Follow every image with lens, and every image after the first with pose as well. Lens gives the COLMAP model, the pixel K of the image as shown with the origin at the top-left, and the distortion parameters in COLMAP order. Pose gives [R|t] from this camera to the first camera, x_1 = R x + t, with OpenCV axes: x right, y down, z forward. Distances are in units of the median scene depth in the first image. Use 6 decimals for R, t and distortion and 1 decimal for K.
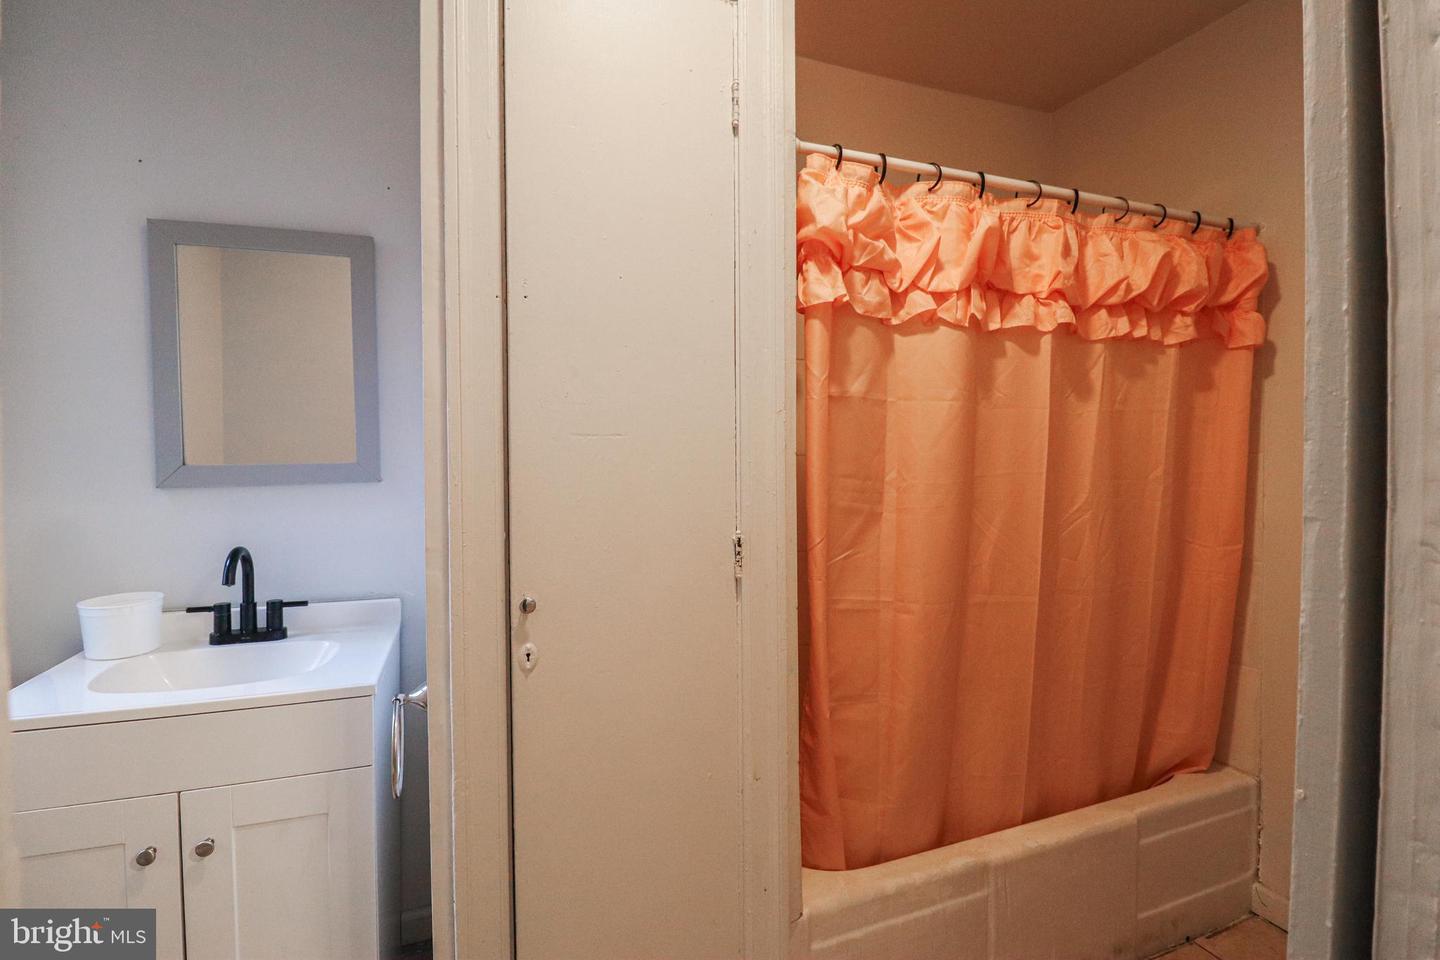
lens RADIAL K [[663.6, 0, 734.9], [0, 663.6, 465.5], [0, 0, 1]] dist [0.001216, -0.014147]
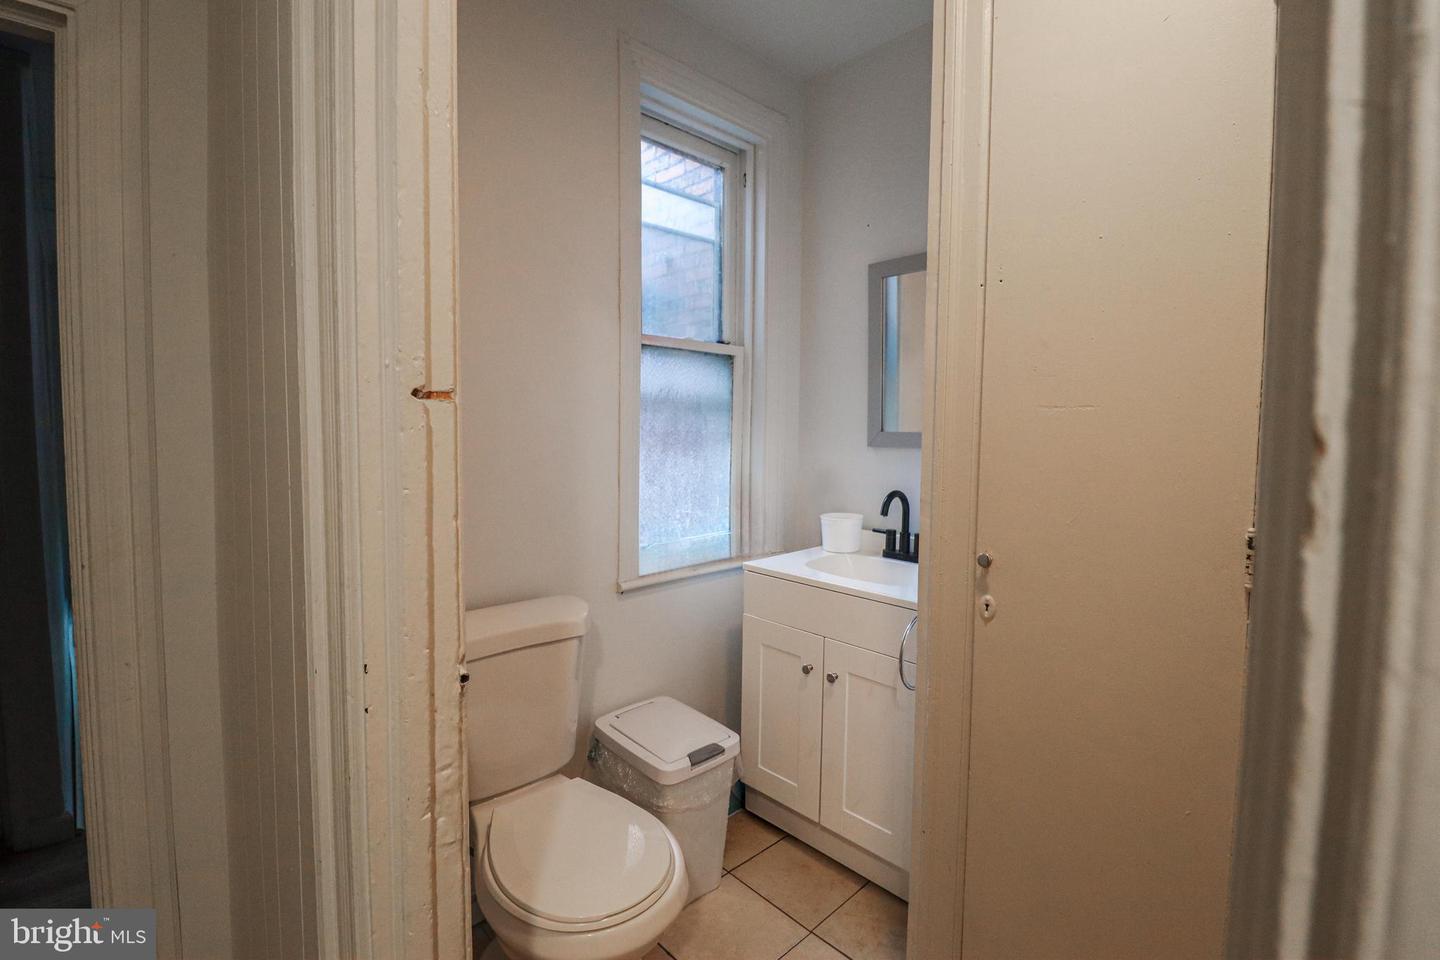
lens RADIAL K [[663.6, 0, 734.9], [0, 663.6, 465.5], [0, 0, 1]] dist [0.001216, -0.014147]
pose [[0.406198, 0.062539, -0.911643, 0.400711], [-0.022562, 0.998038, 0.058413, -0.004471], [0.913507, -0.003159, 0.406812, 0.120106]]
